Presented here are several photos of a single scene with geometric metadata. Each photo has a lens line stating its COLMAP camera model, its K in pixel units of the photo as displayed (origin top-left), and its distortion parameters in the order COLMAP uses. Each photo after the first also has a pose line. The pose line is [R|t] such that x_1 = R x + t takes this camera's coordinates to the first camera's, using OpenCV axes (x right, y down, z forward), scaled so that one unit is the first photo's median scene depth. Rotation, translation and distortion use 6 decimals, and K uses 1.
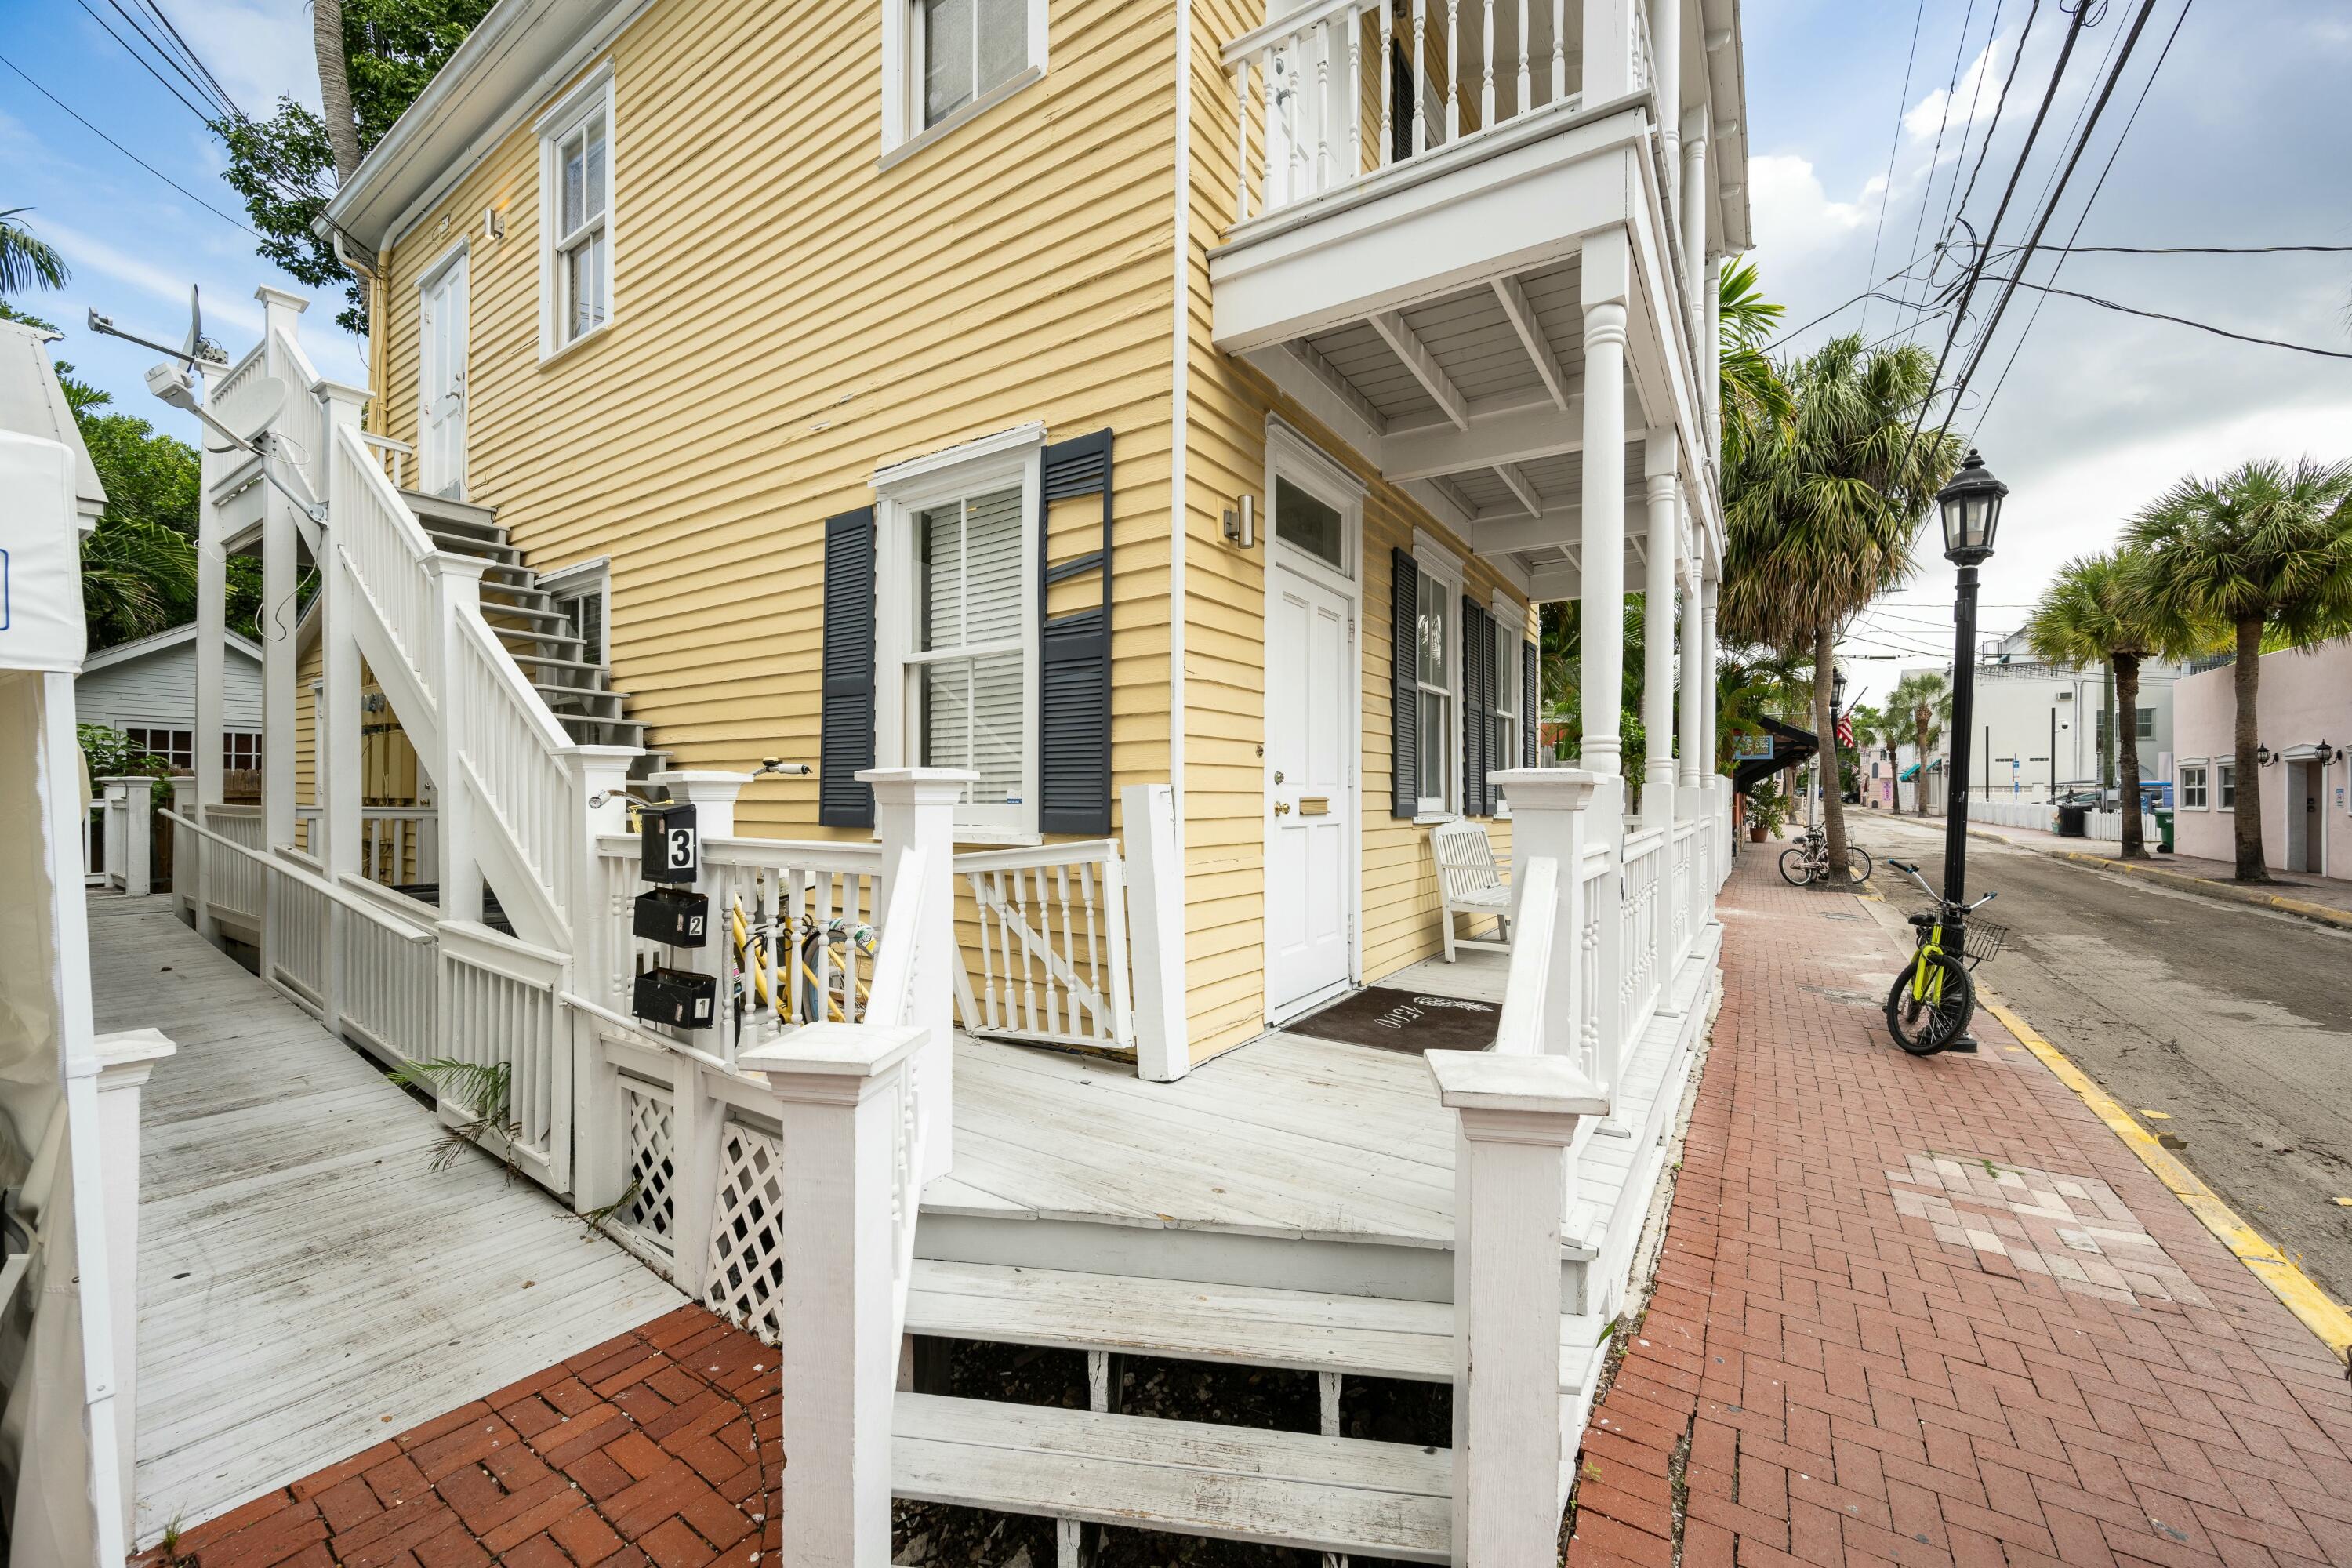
lens RADIAL K [[919.0, 0, 1174.1], [0, 919.0, 794.7], [0, 0, 1]] dist [-0.000962, -0.000045]
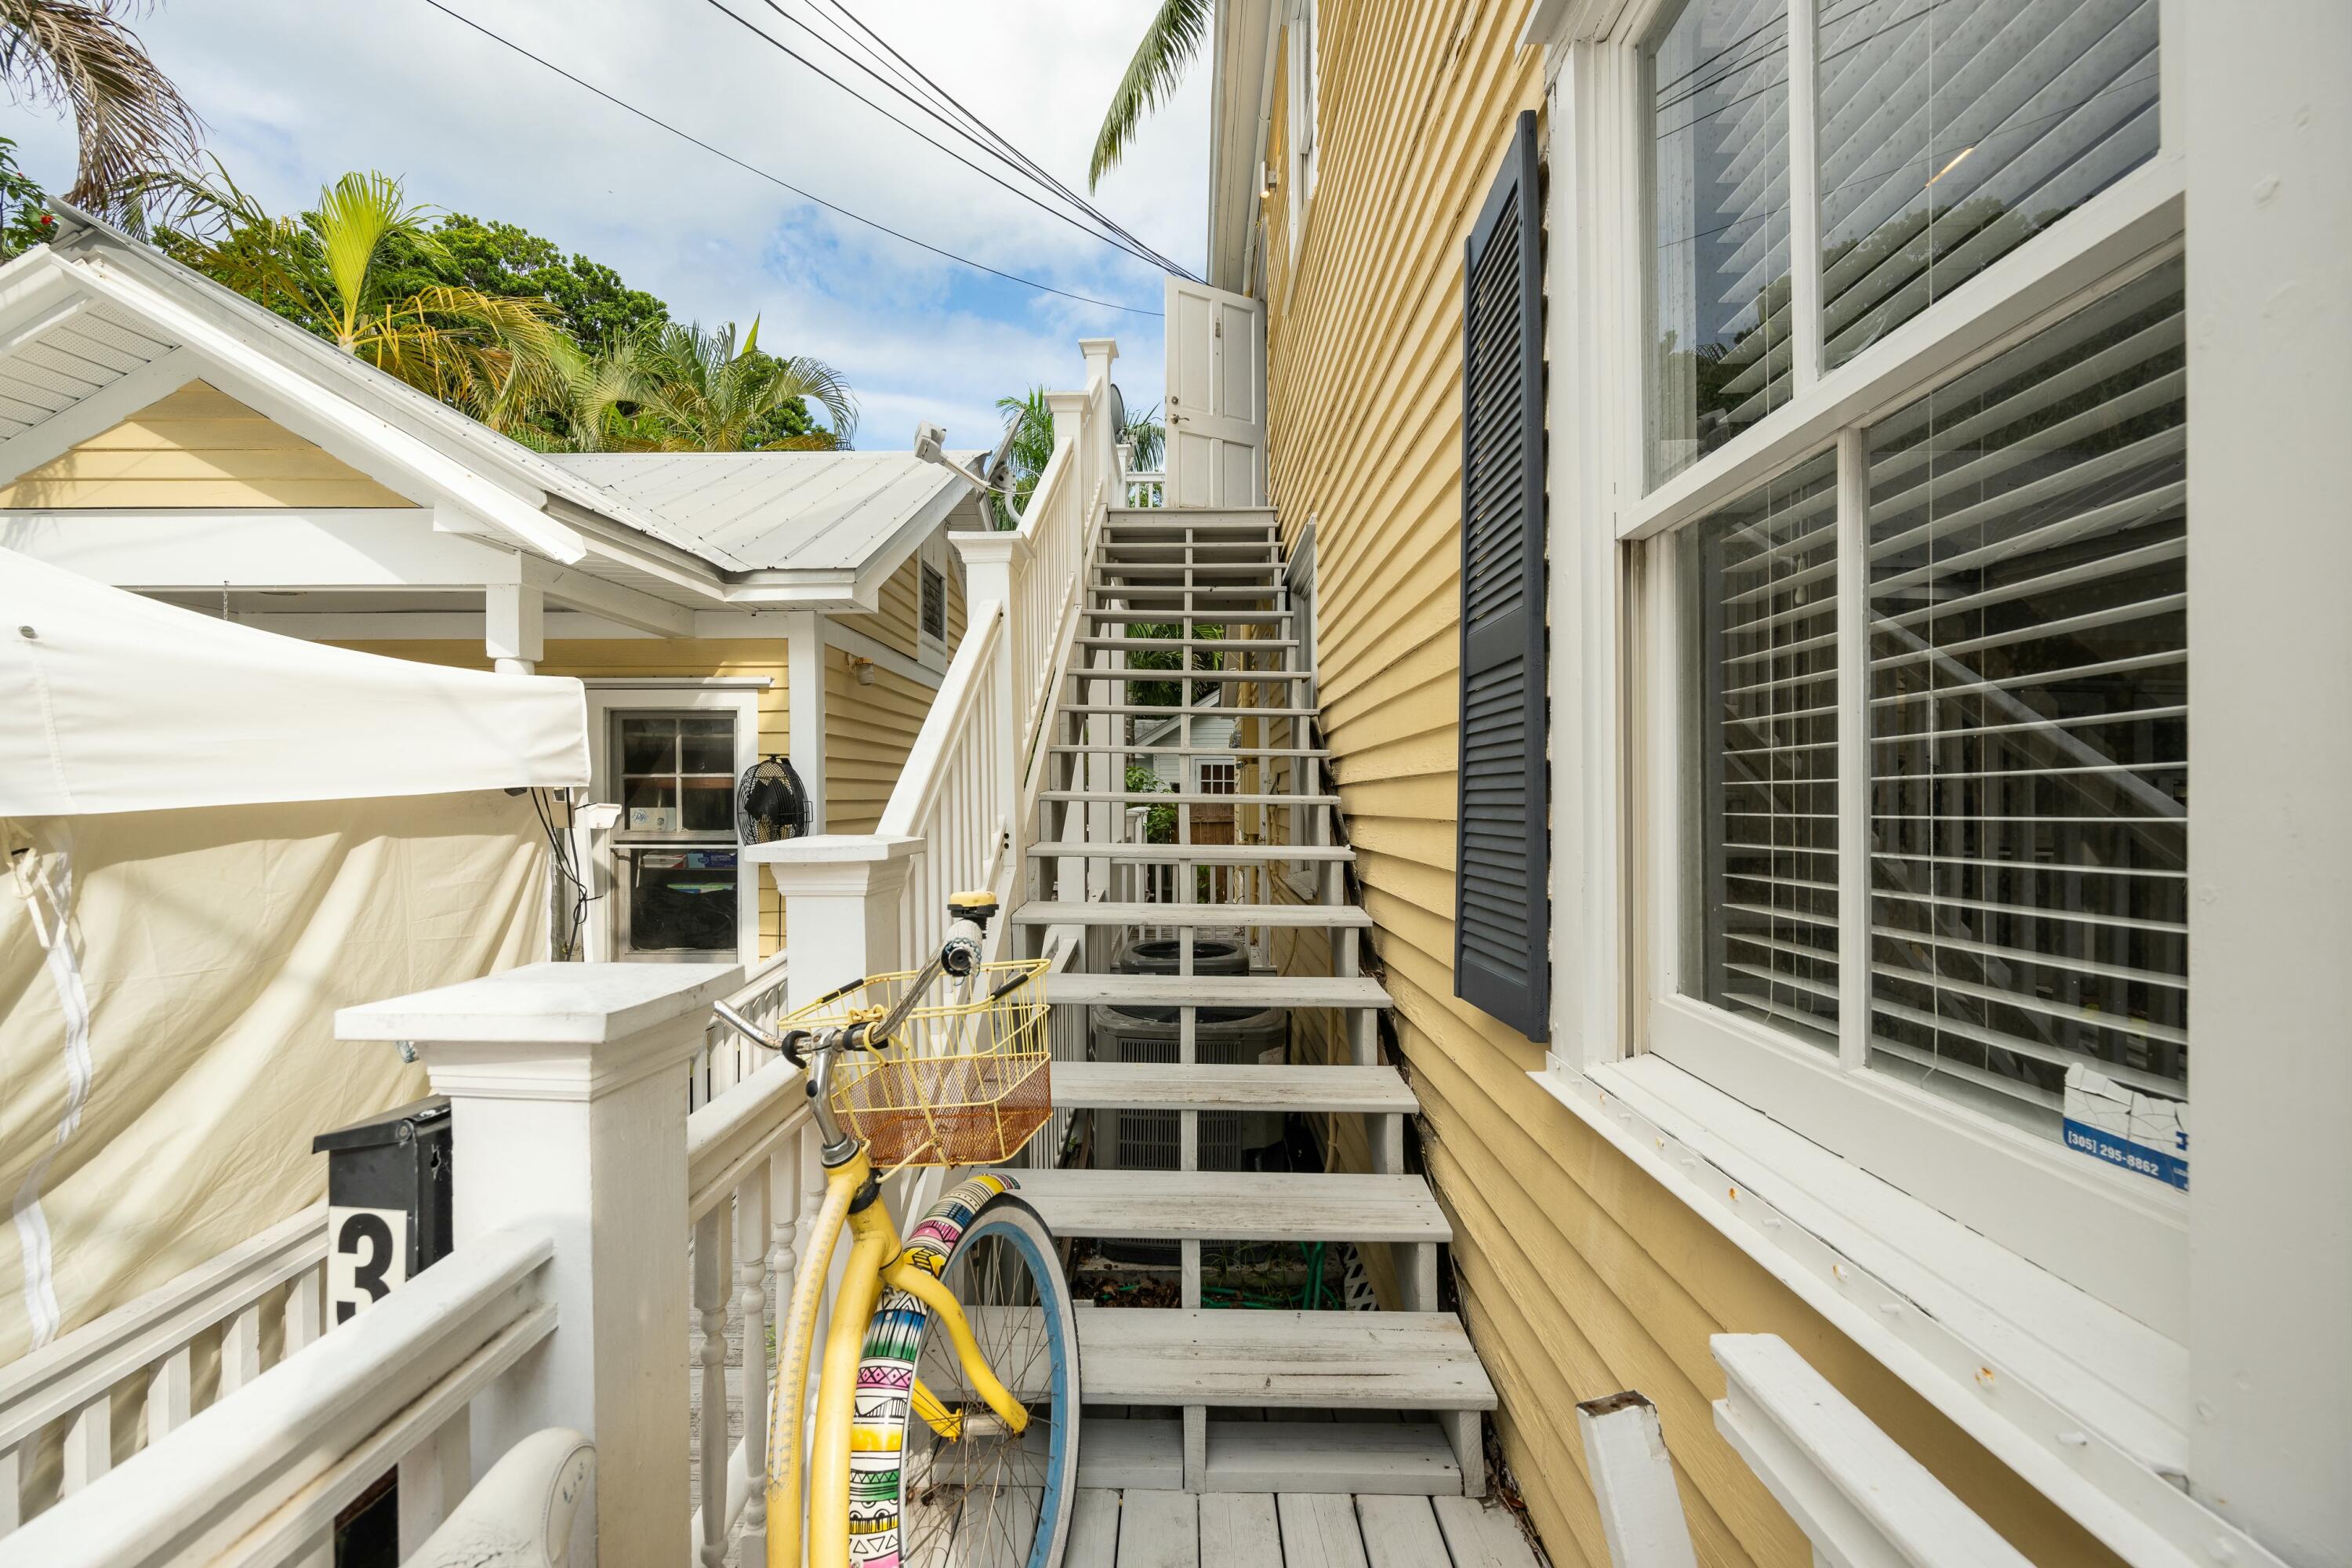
lens RADIAL K [[911.4, 0, 1178.3], [0, 911.4, 800.3], [0, 0, 1]] dist [-0.006250, 0.000286]
pose [[0.551549, -0.005214, -0.834126, -0.104079], [0.007673, 0.999970, -0.001177, -0.048378], [0.834107, -0.005751, 0.551573, 0.616170]]
